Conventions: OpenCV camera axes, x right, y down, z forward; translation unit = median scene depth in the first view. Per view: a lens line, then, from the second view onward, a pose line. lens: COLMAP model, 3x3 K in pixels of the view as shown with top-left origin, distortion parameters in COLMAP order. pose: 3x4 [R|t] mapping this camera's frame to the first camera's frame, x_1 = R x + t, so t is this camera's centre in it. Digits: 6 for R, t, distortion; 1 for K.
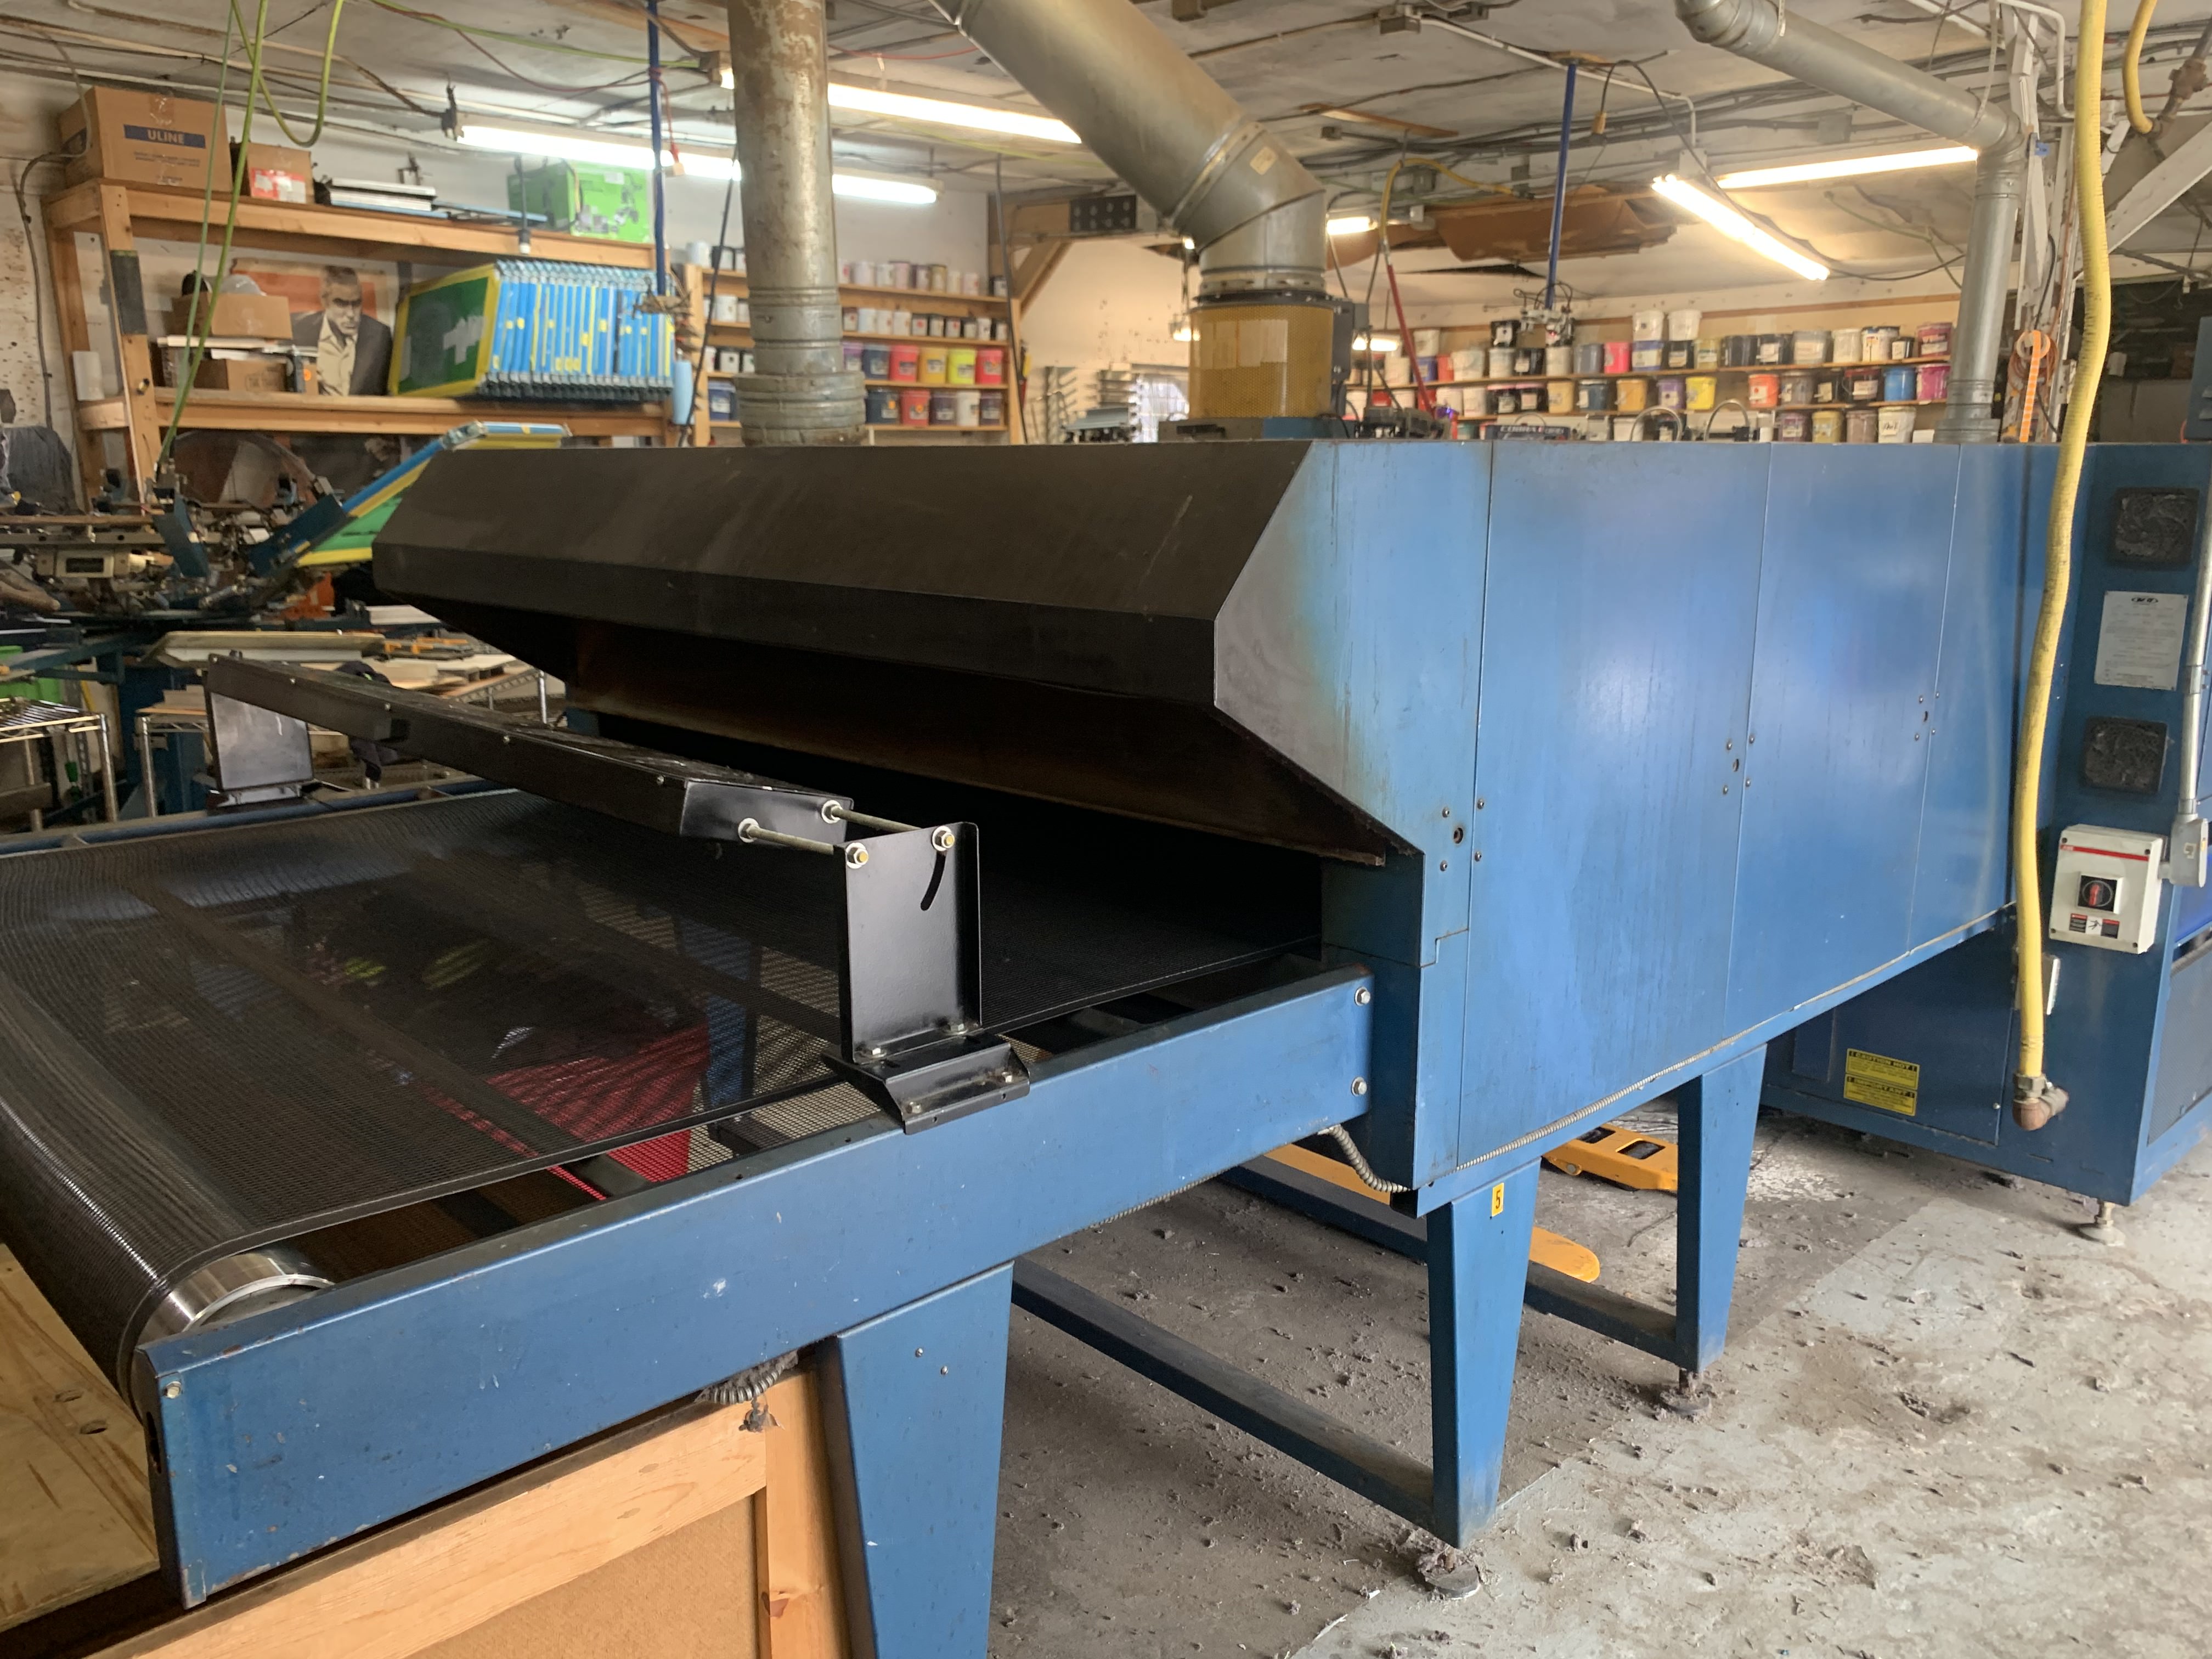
lens RADIAL K [[1696.1, 0, 1077.0], [0, 1696.1, 808.5], [0, 0, 1]] dist [0.022766, -0.035228]
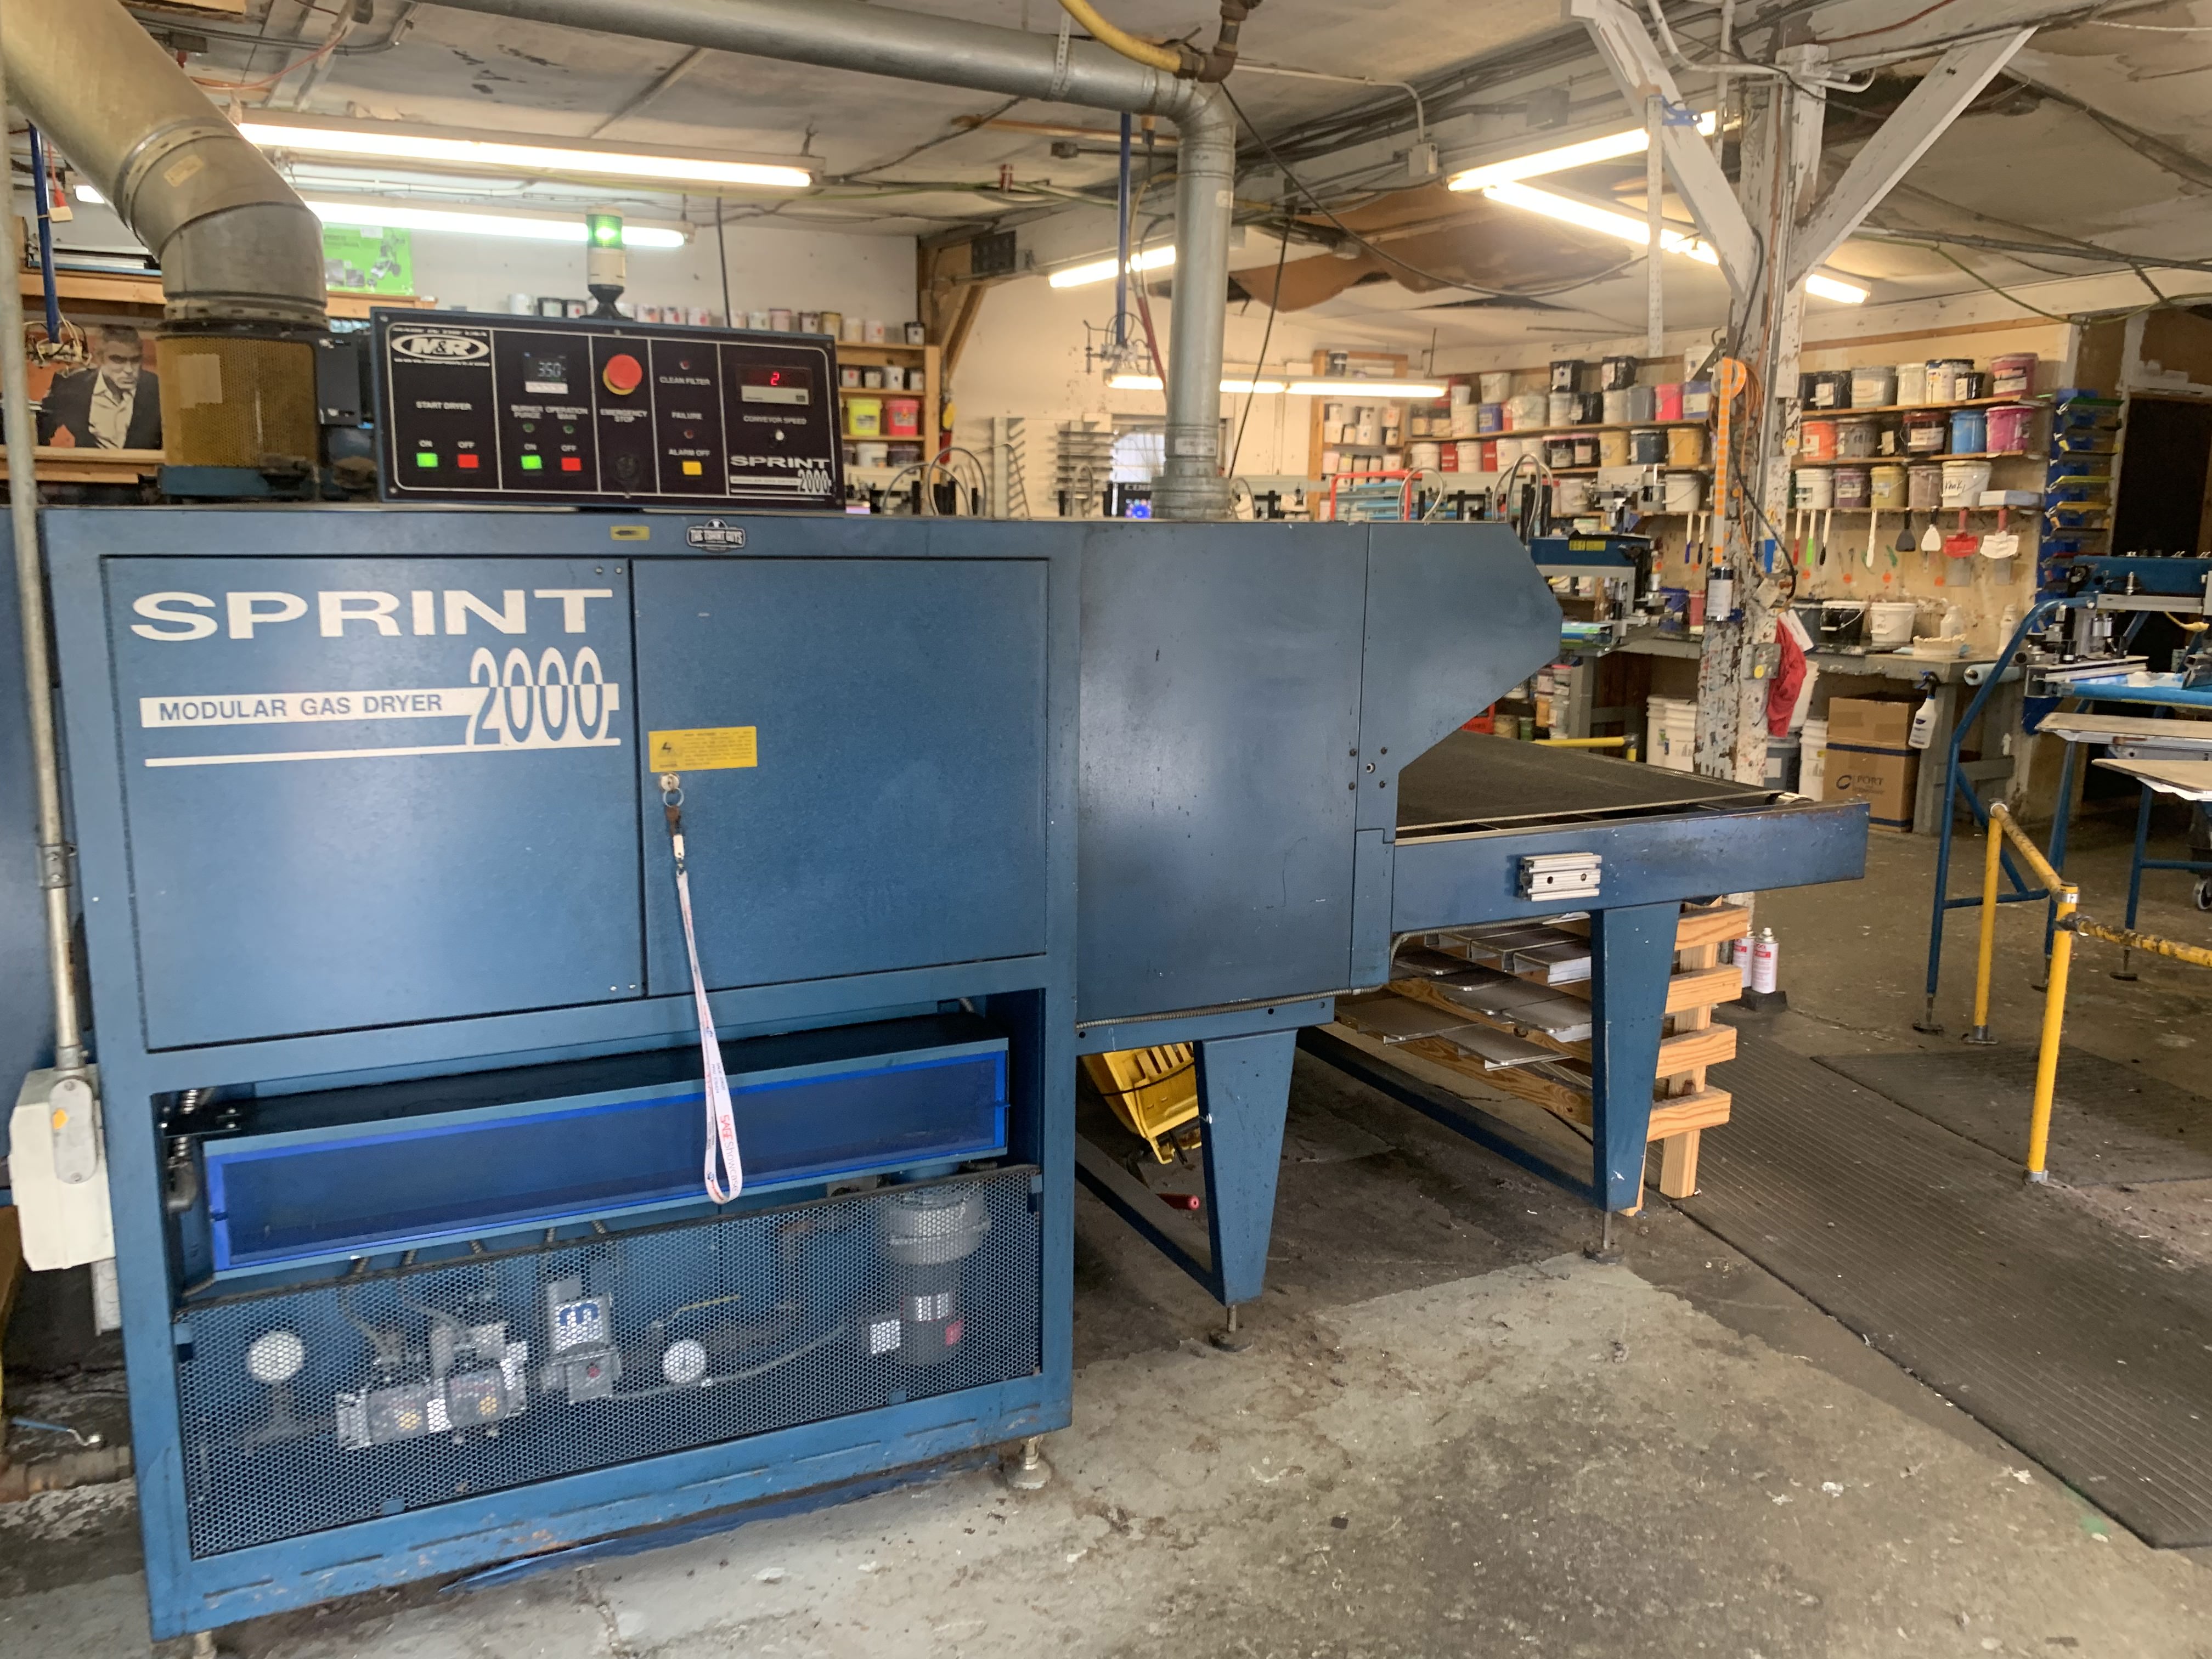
lens RADIAL K [[1696.1, 0, 1090.2], [0, 1696.1, 812.9], [0, 0, 1]] dist [0.022766, -0.035228]
pose [[0.954533, 0.061435, -0.291708, 0.339400], [-0.069571, 0.997422, -0.017590, -0.031345], [0.289875, 0.037085, 0.956346, 0.134955]]
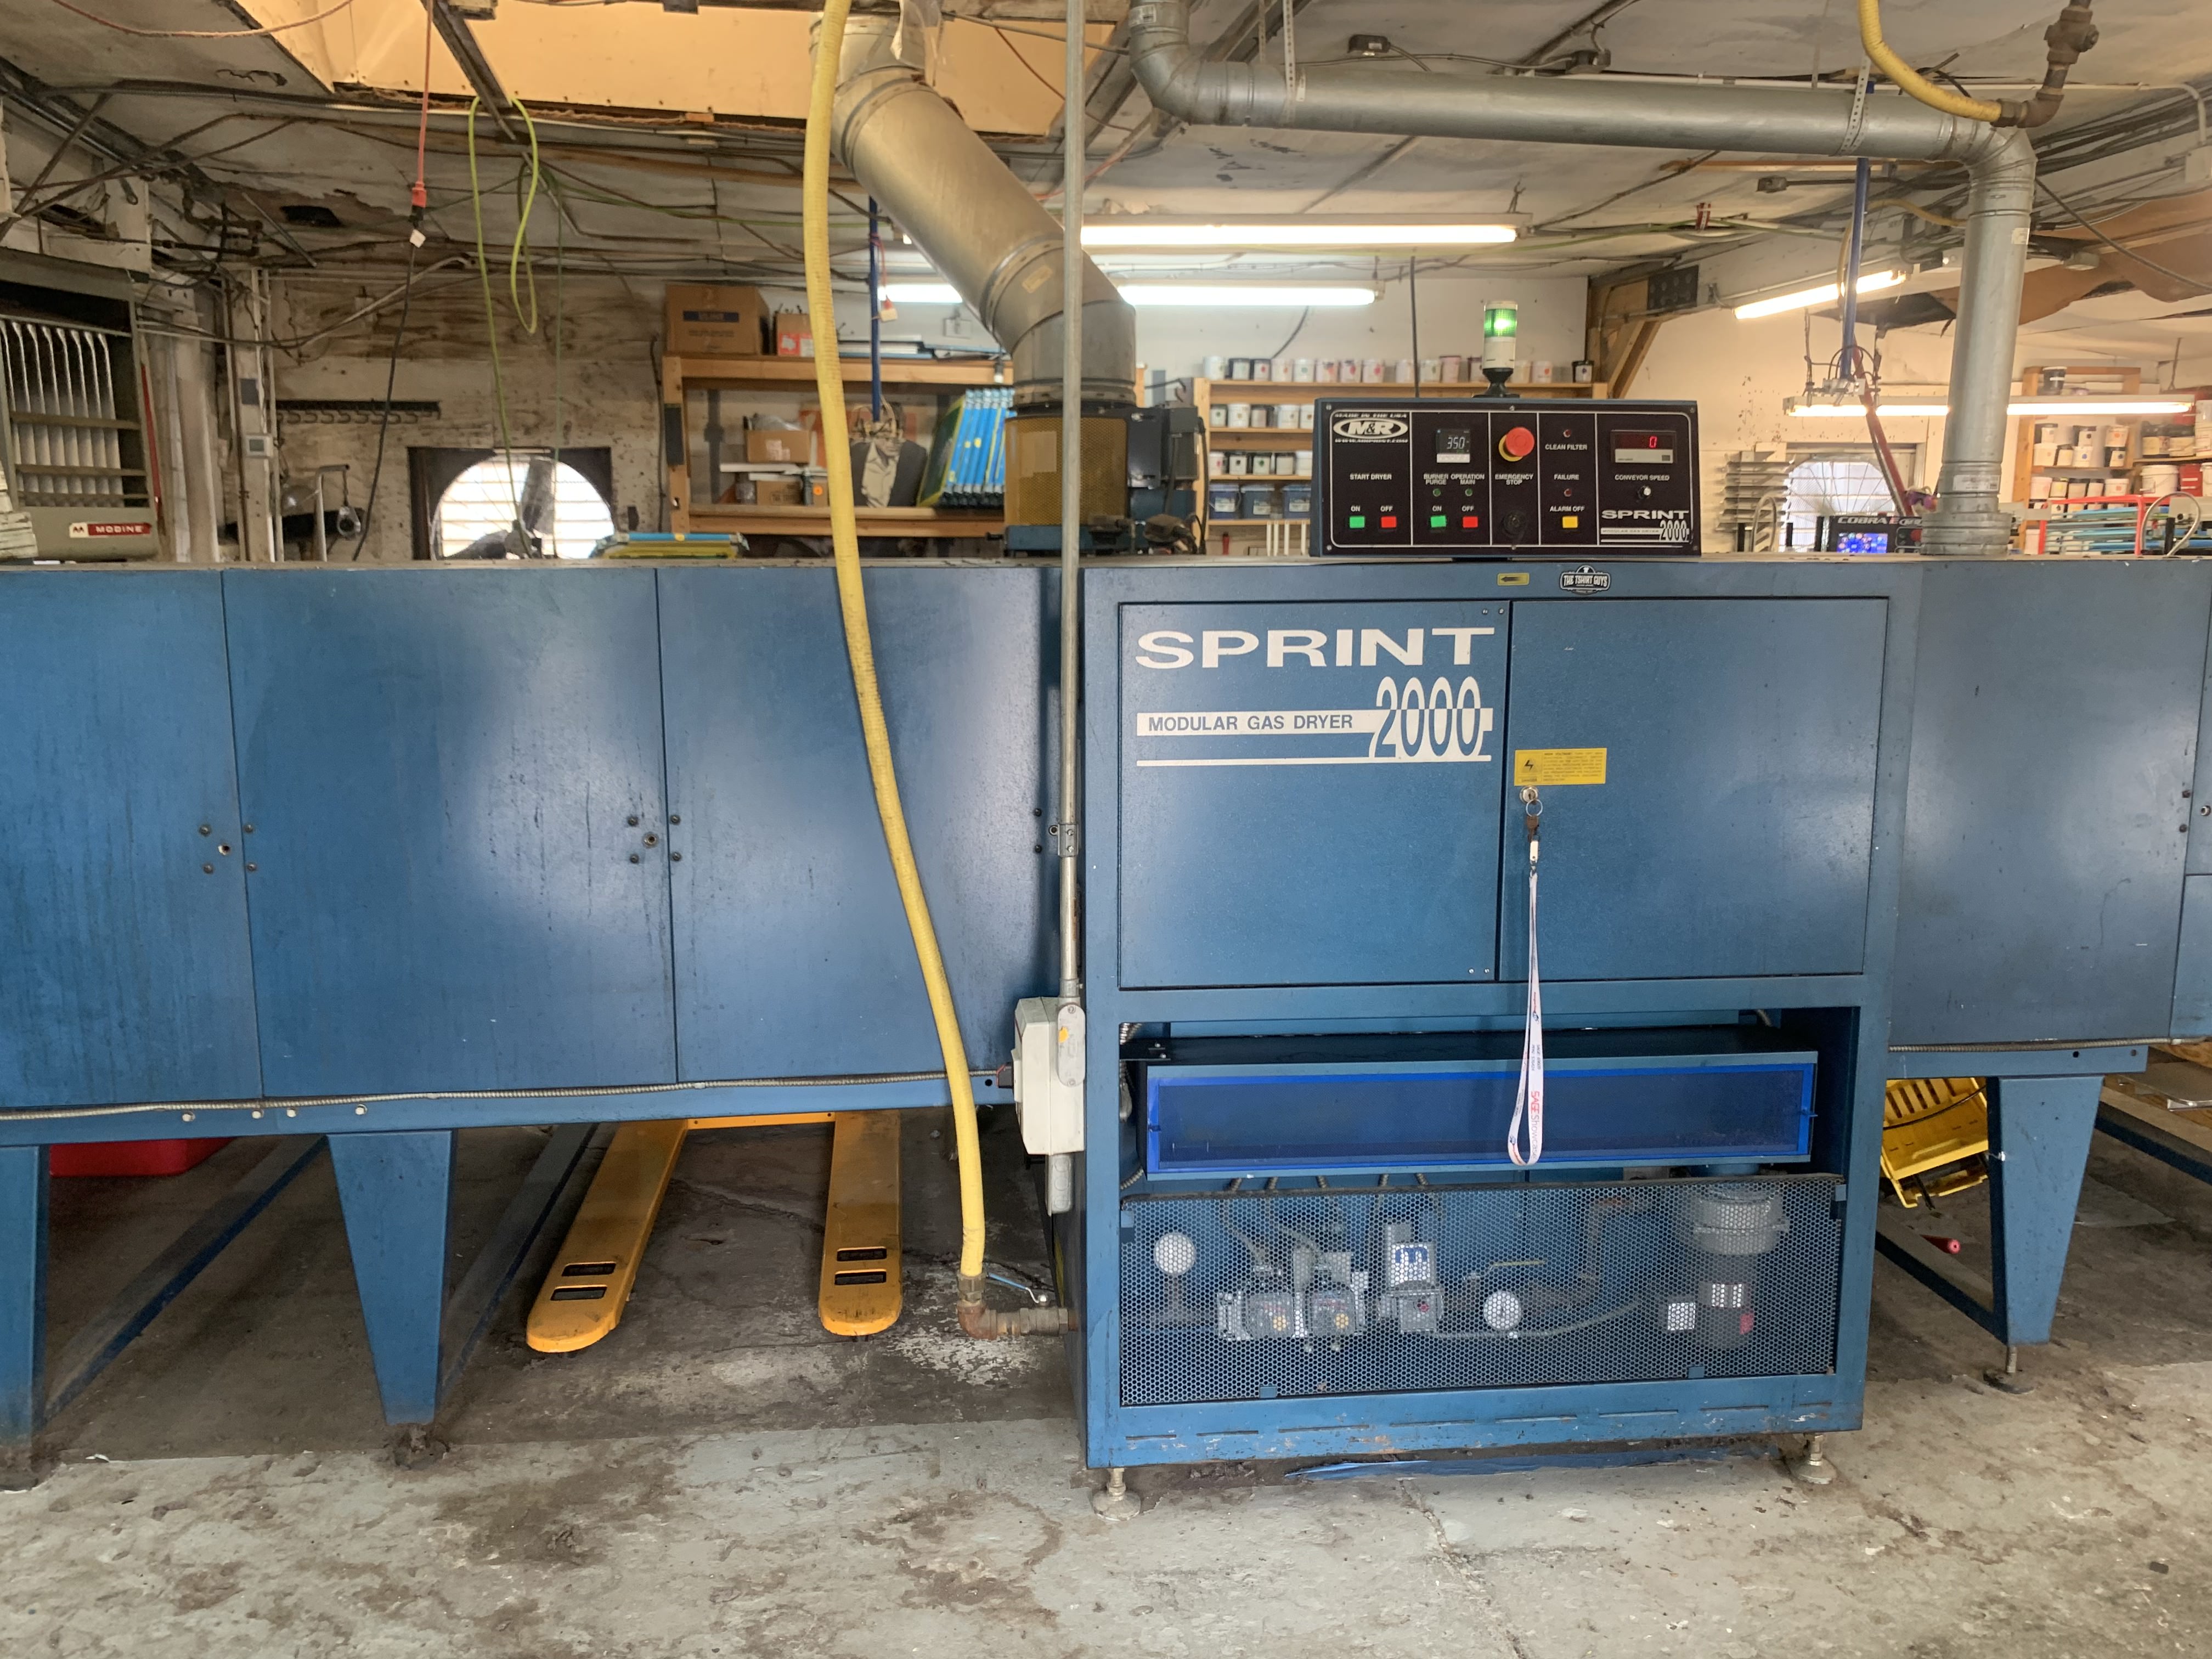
lens RADIAL K [[1696.1, 0, 1074.8], [0, 1696.1, 806.1], [0, 0, 1]] dist [0.022766, -0.035228]
pose [[0.793820, 0.088212, -0.601722, 0.322425], [-0.117495, 0.993029, -0.009427, -0.023972], [0.596696, 0.078183, 0.798650, 0.090465]]
